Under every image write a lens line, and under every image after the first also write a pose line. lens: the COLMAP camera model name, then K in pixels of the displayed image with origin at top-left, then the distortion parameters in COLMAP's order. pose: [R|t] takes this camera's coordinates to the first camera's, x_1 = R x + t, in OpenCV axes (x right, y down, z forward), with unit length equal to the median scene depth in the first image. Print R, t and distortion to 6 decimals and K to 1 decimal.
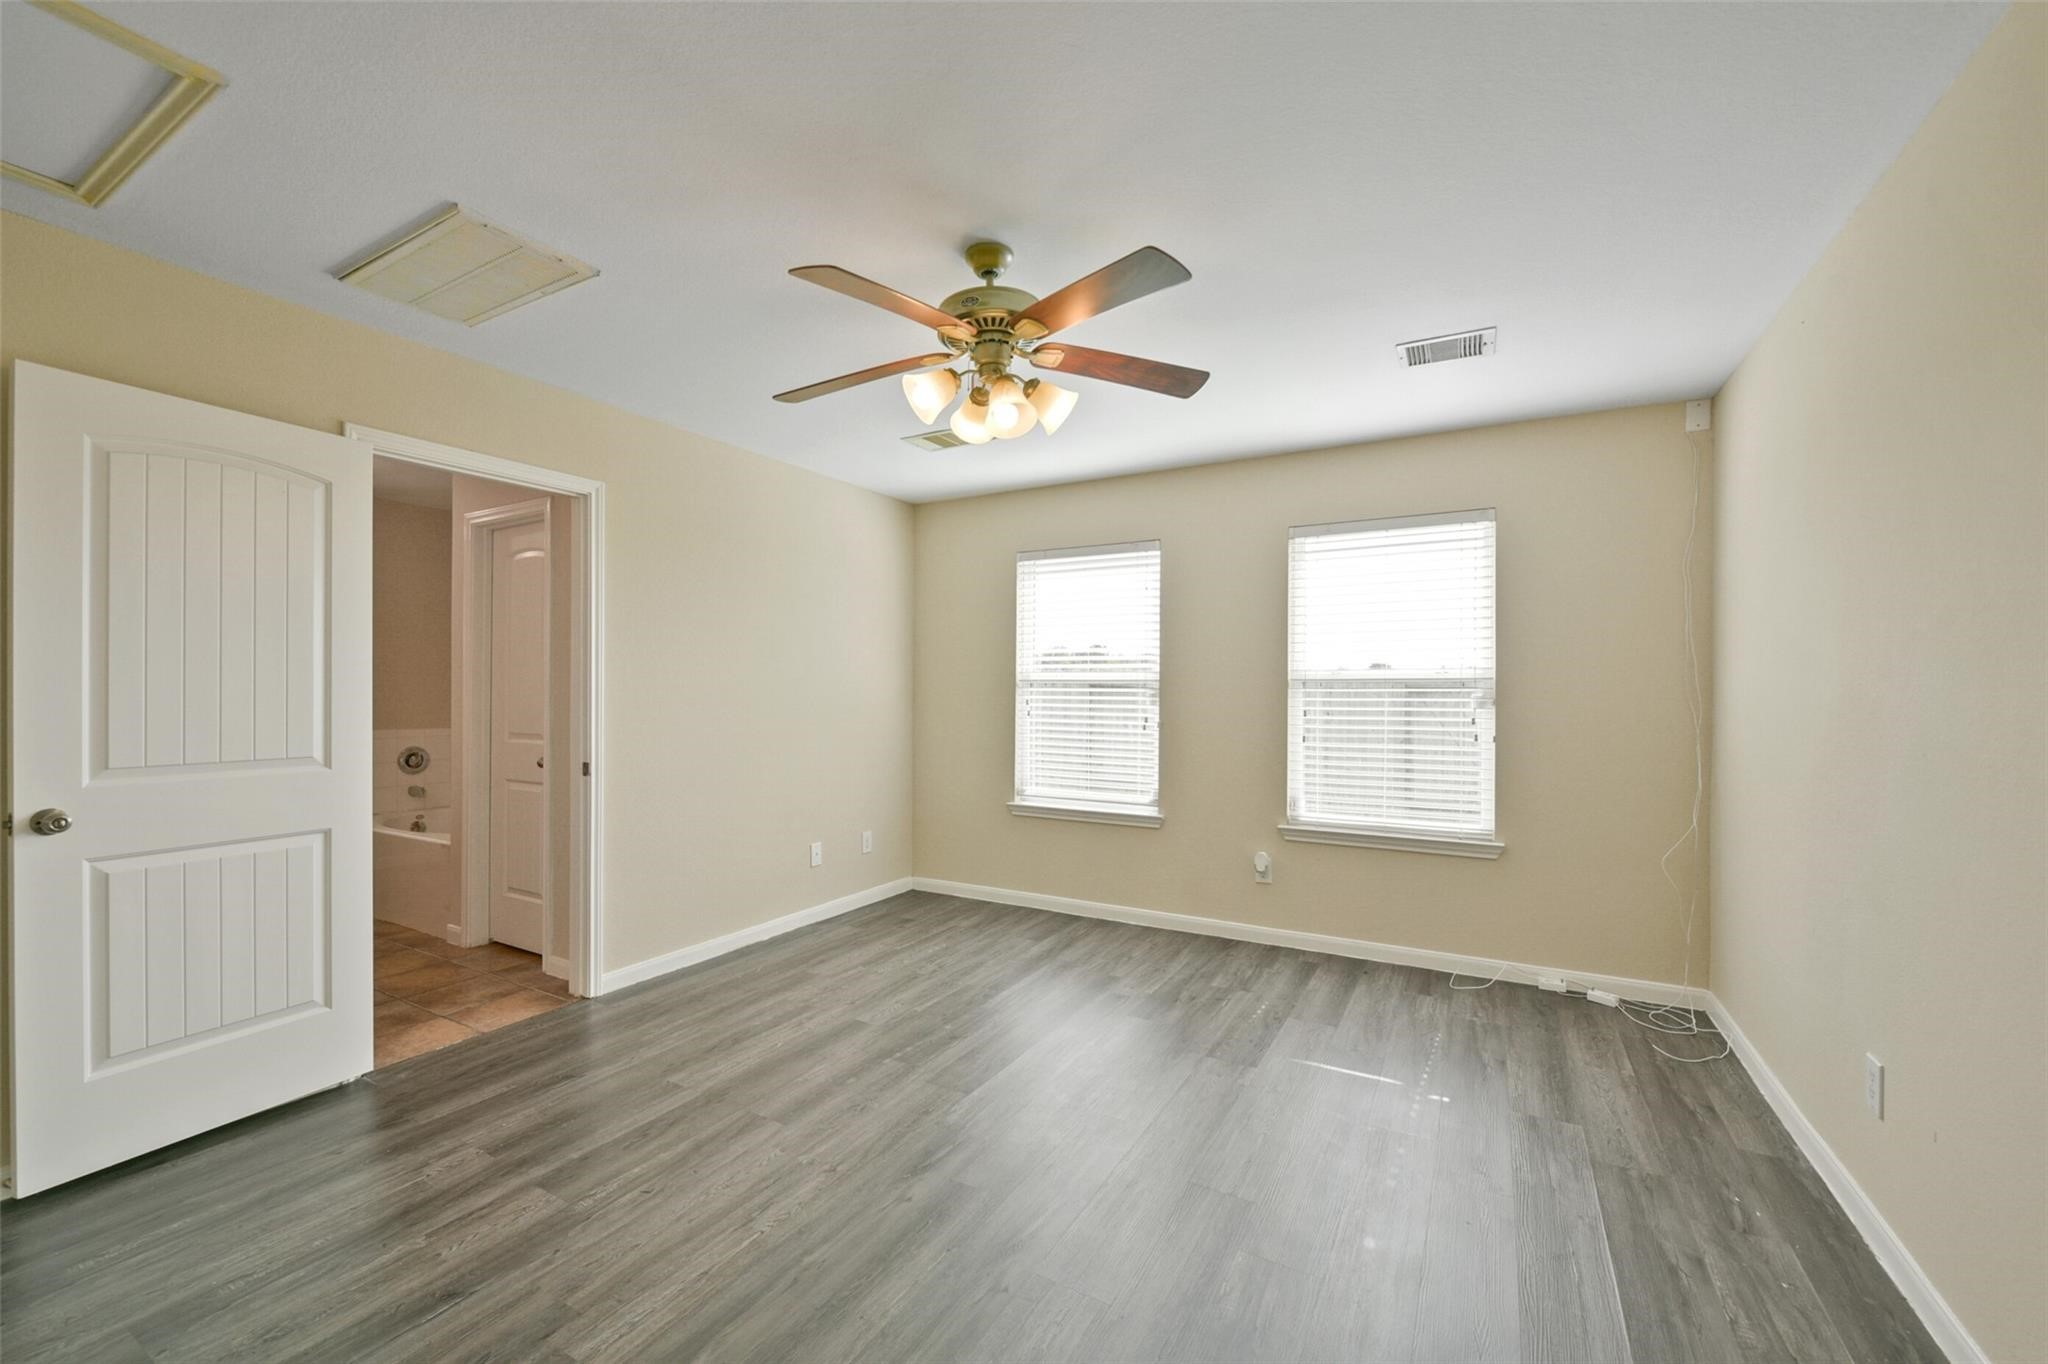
lens RADIAL K [[809.0, 0, 1024.0], [0, 809.0, 682.0], [0, 0, 1]] dist [-0.007917, -0.000155]
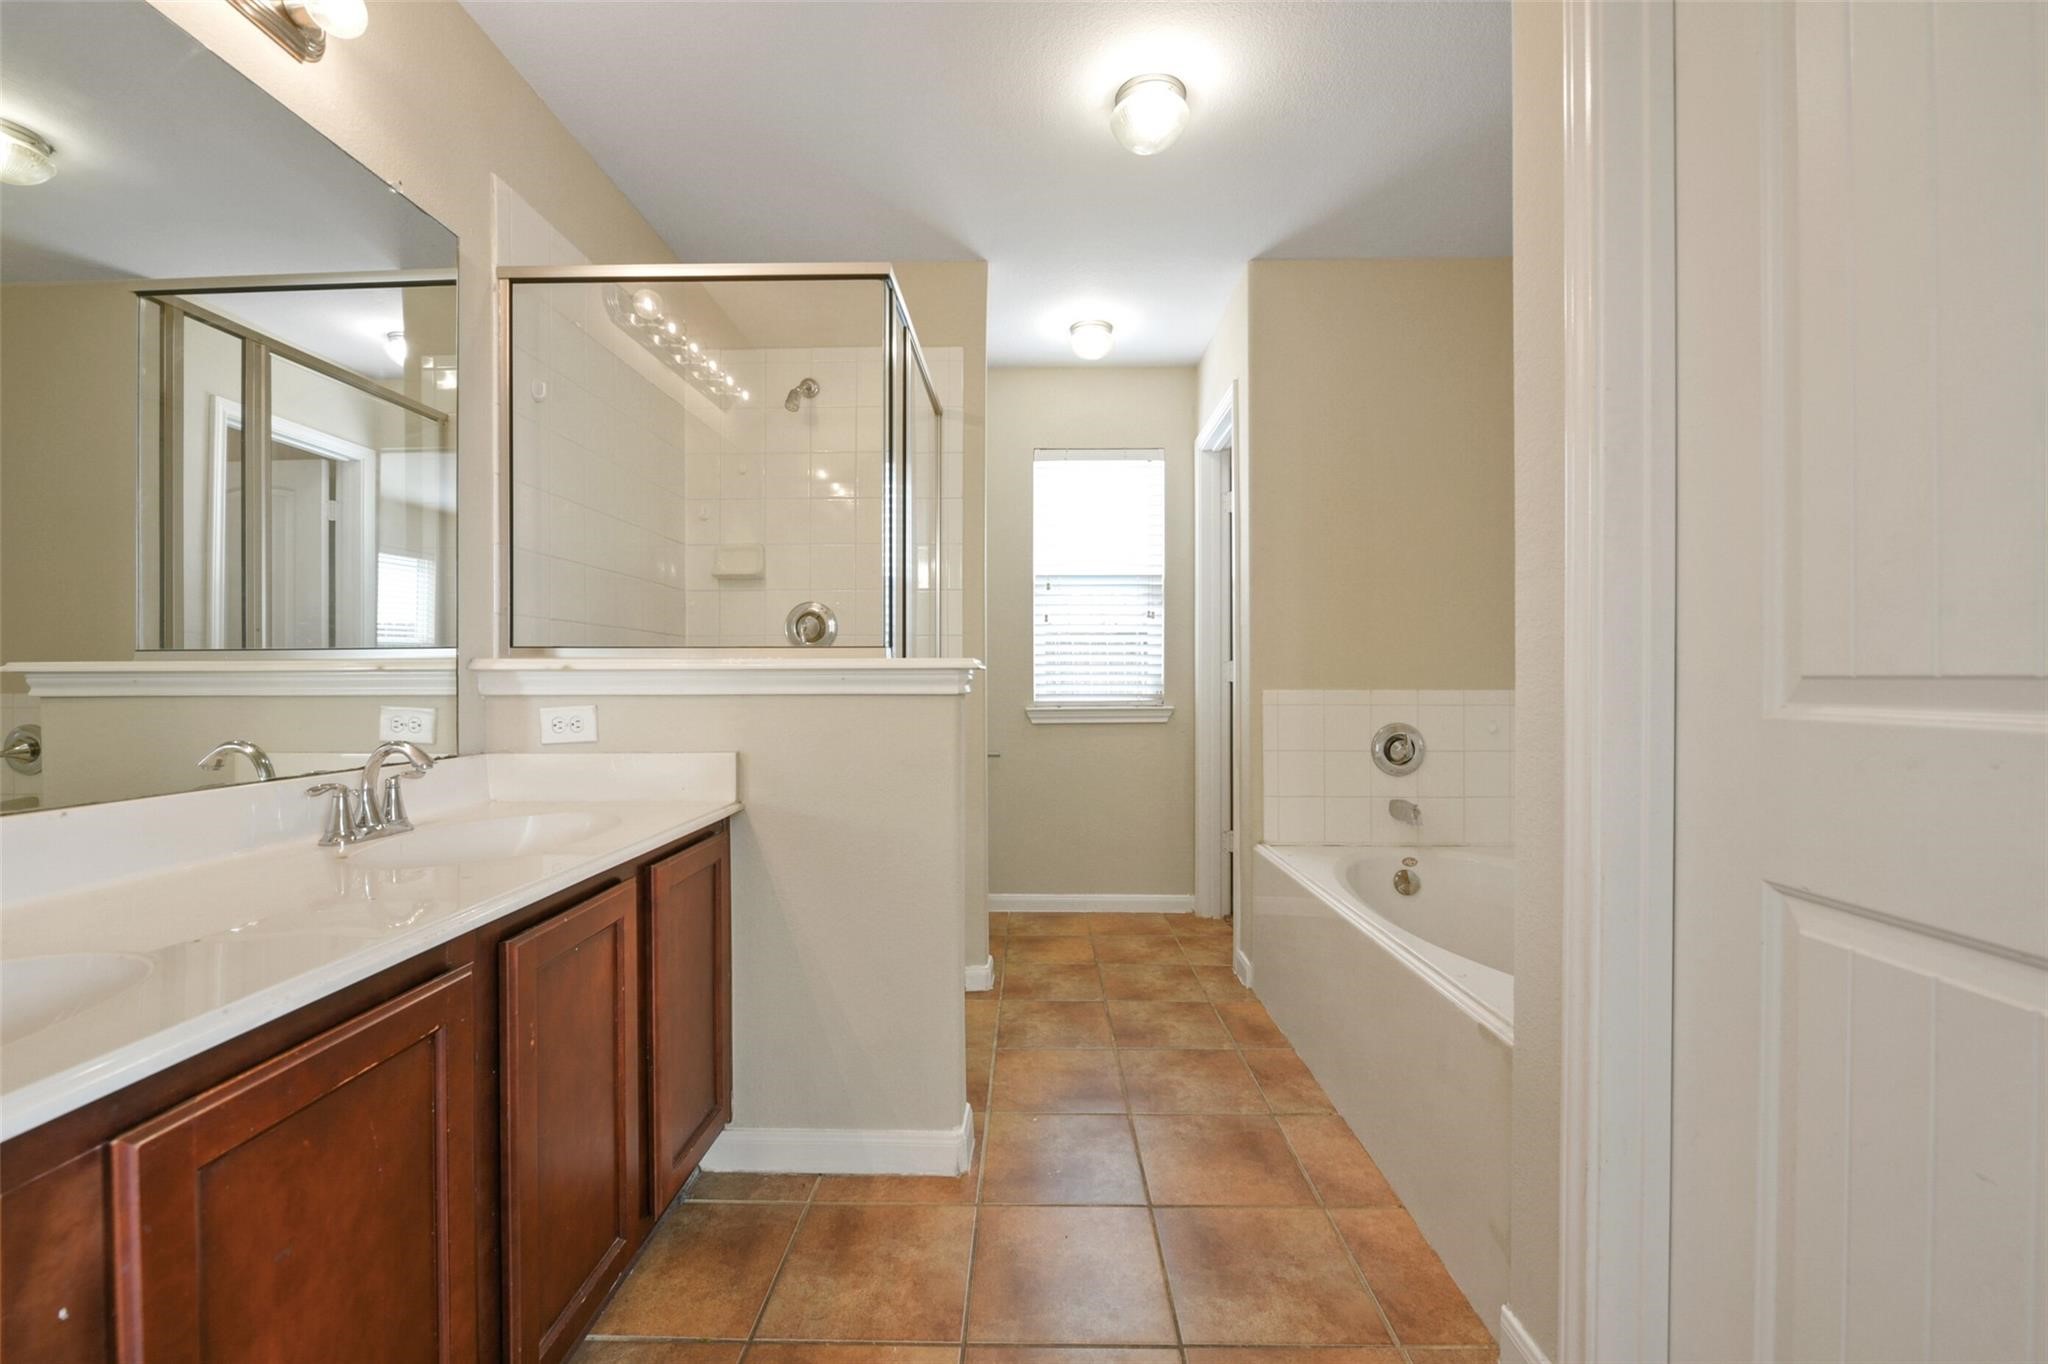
lens RADIAL K [[809.0, 0, 1024.0], [0, 809.0, 682.0], [0, 0, 1]] dist [-0.007917, -0.000155]
pose [[0.478936, 0.005316, -0.877834, -0.421367], [0.008882, 0.999901, 0.010901, 0.046555], [0.877805, -0.013018, 0.478841, 0.545220]]
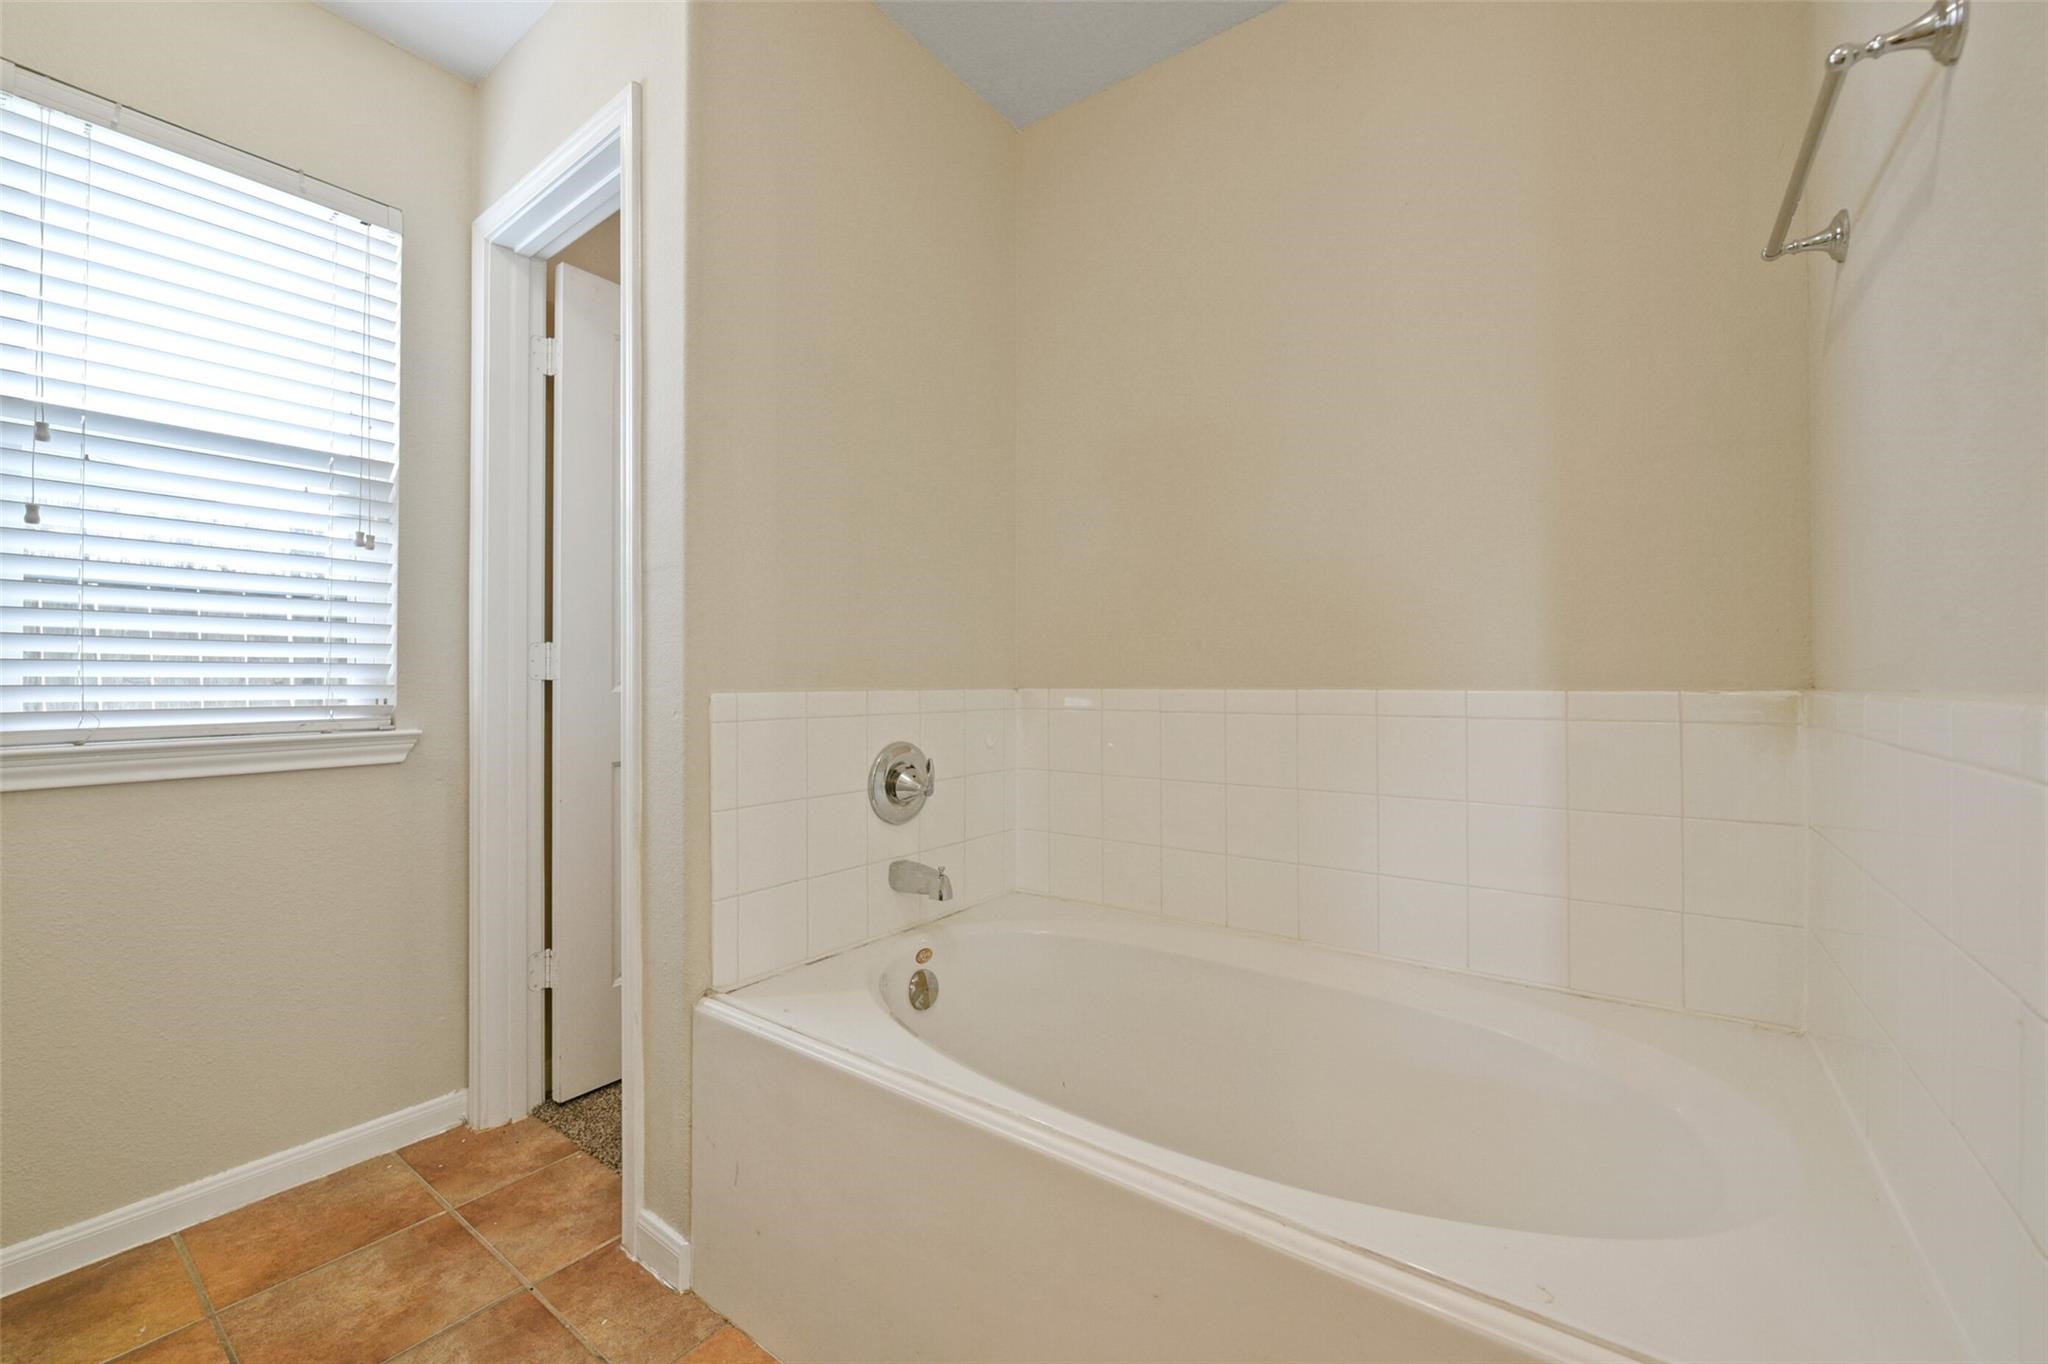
lens RADIAL K [[822.9, 0, 1020.2], [0, 822.9, 672.4], [0, 0, 1]] dist [-0.008137, -0.000400]
pose [[0.992039, -0.001247, -0.125924, -0.670766], [0.001537, 0.999996, 0.002207, 0.051401], [0.125921, -0.002383, 0.992037, 0.673692]]
